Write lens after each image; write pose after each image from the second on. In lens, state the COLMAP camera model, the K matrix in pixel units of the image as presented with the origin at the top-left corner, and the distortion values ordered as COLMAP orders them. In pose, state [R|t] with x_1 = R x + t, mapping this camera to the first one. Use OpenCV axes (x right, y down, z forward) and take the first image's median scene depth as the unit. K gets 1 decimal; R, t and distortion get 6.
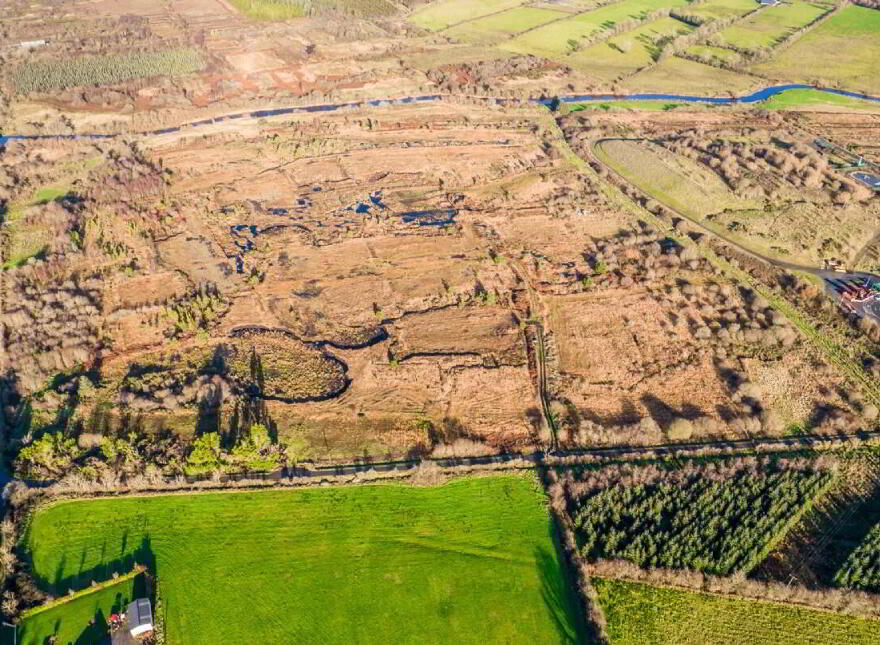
lens RADIAL K [[650.5, 0, 440.0], [0, 650.5, 322.5], [0, 0, 1]] dist [-0.050062, 0.006807]
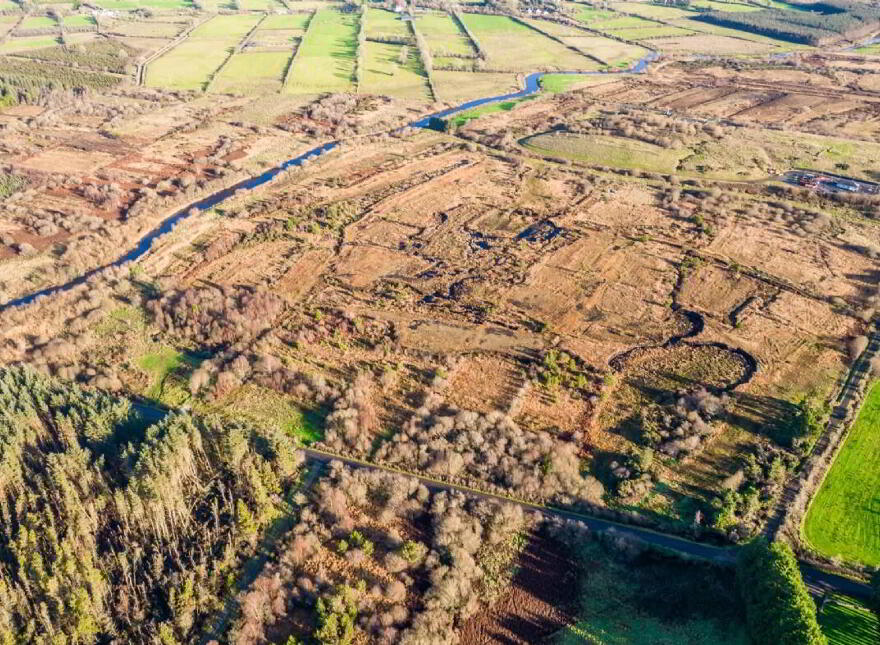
lens RADIAL K [[650.5, 0, 440.0], [0, 650.5, 322.5], [0, 0, 1]] dist [-0.050062, 0.006807]
pose [[0.745219, -0.374176, 0.551942, -0.791551], [0.398095, 0.913680, 0.081910, -0.180031], [-0.534947, 0.158685, 0.829850, 0.223774]]
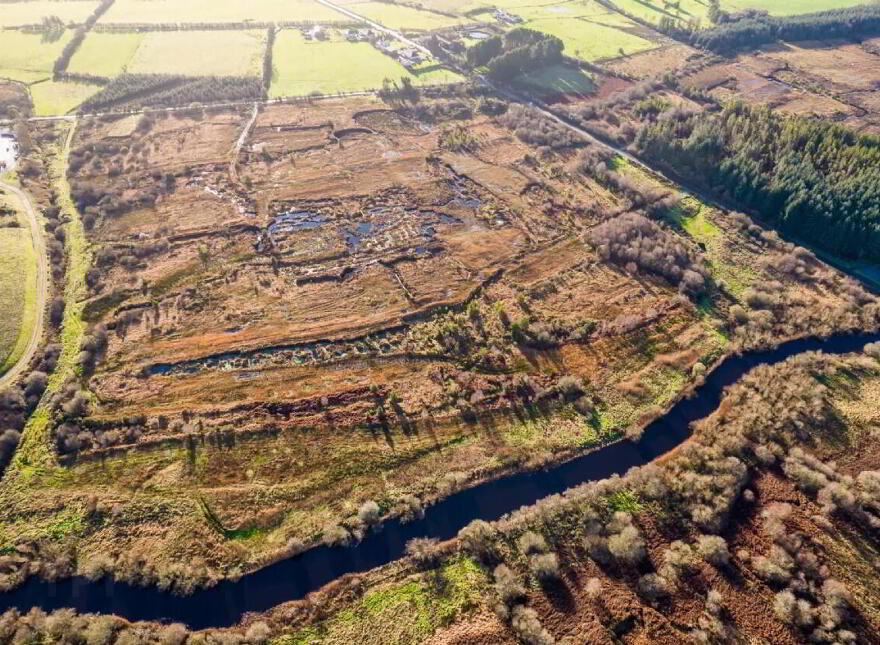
lens RADIAL K [[650.5, 0, 440.0], [0, 650.5, 322.5], [0, 0, 1]] dist [-0.050062, 0.006807]
pose [[-0.997820, 0.027516, -0.059989, -0.171362], [-0.051814, 0.236405, 0.970272, -1.121286], [0.040879, 0.971265, -0.234463, 1.407256]]
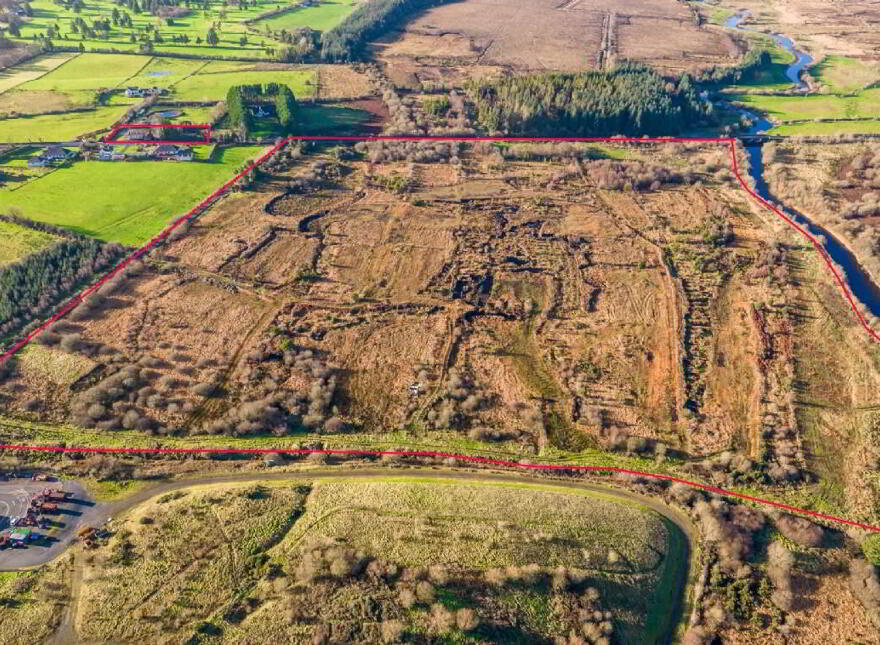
lens RADIAL K [[741.0, 0, 440.0], [0, 741.0, 322.5], [0, 0, 1]] dist [-0.057964, 0.002965]
pose [[-0.409812, 0.483539, -0.773462, 0.834595], [-0.558656, 0.537256, 0.631870, -0.771567], [0.721081, 0.691047, 0.049958, 0.951650]]
